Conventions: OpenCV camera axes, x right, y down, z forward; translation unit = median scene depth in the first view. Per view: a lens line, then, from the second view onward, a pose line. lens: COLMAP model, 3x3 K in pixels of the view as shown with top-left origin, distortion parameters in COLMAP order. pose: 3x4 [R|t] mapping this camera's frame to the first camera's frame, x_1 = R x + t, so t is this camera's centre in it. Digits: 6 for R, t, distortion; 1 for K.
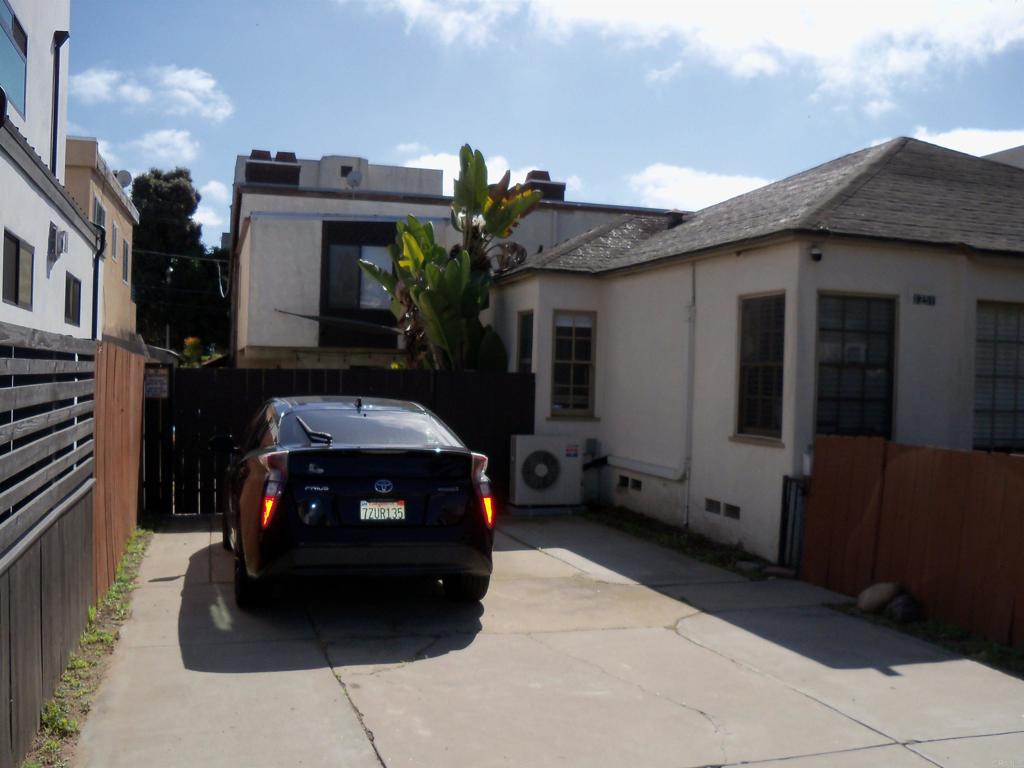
lens RADIAL K [[1030.3, 0, 505.2], [0, 1030.3, 393.2], [0, 0, 1]] dist [-0.093604, 0.000000]
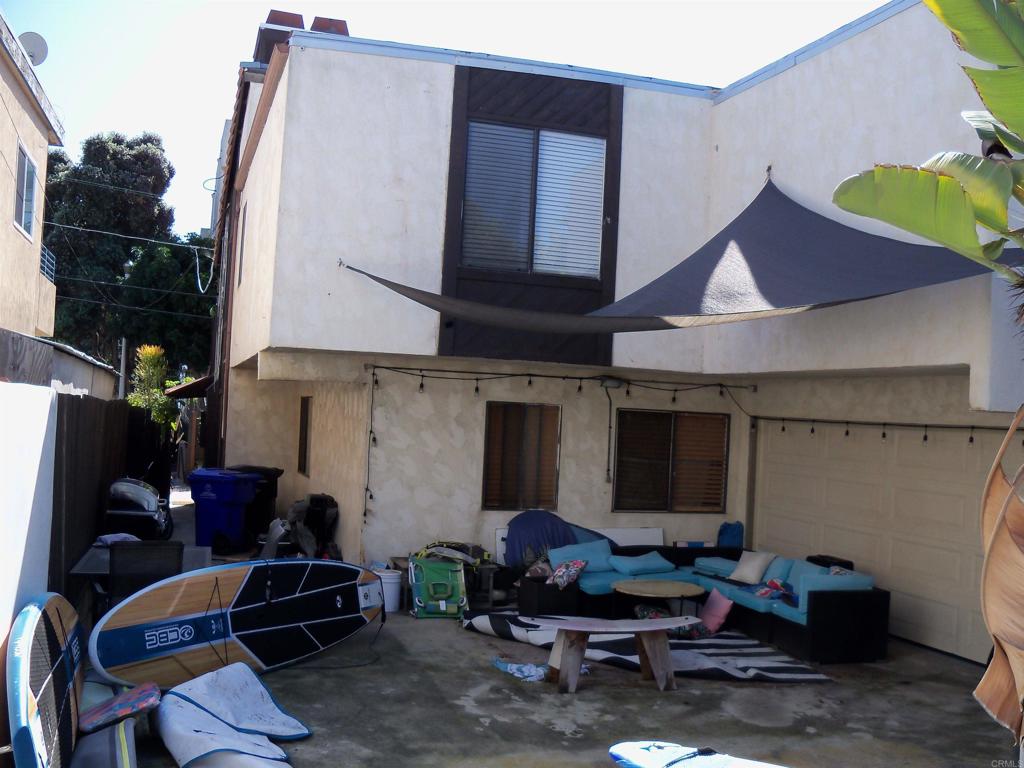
lens RADIAL K [[1030.3, 0, 514.6], [0, 1030.3, 388.3], [0, 0, 1]] dist [-0.093604, 0.000000]
pose [[0.998932, 0.027386, 0.037219, -0.353109], [-0.025738, 0.998697, -0.044063, -0.028105], [-0.038377, 0.043058, 0.998335, 1.224220]]
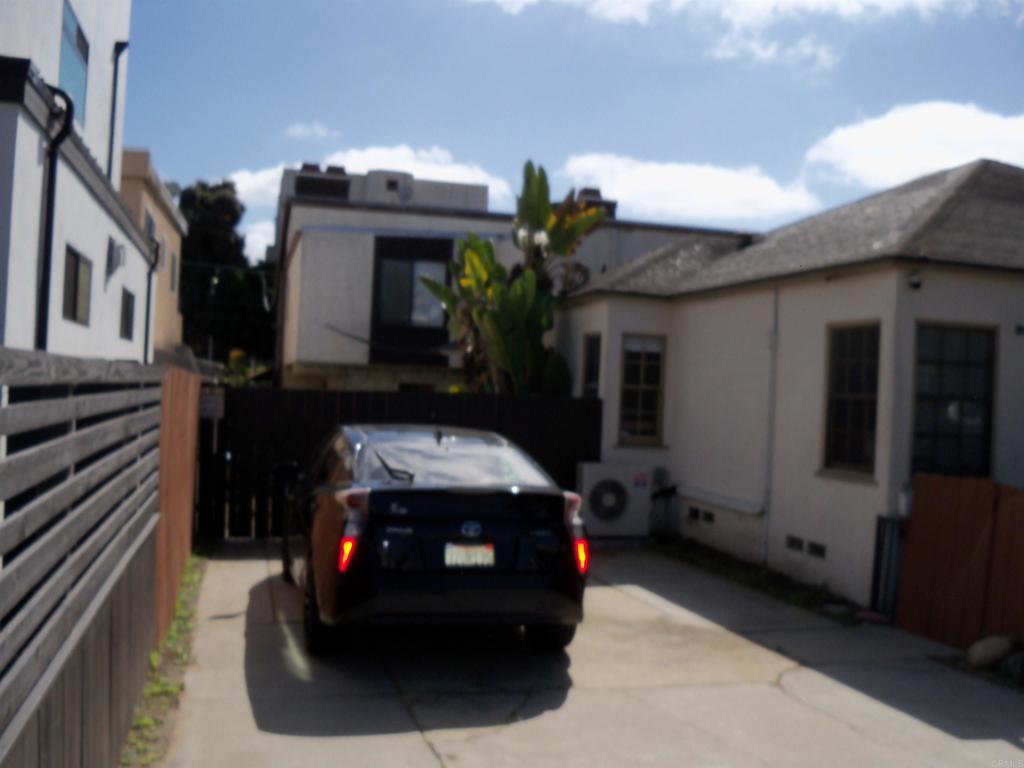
lens RADIAL K [[1030.3, 0, 516.8], [0, 1030.3, 376.7], [0, 0, 1]] dist [-0.093604, 0.000000]
pose [[0.999600, 0.015132, -0.023913, -0.033023], [-0.015846, 0.999425, -0.029974, -0.011302], [0.023446, 0.030341, 0.999265, 0.040657]]
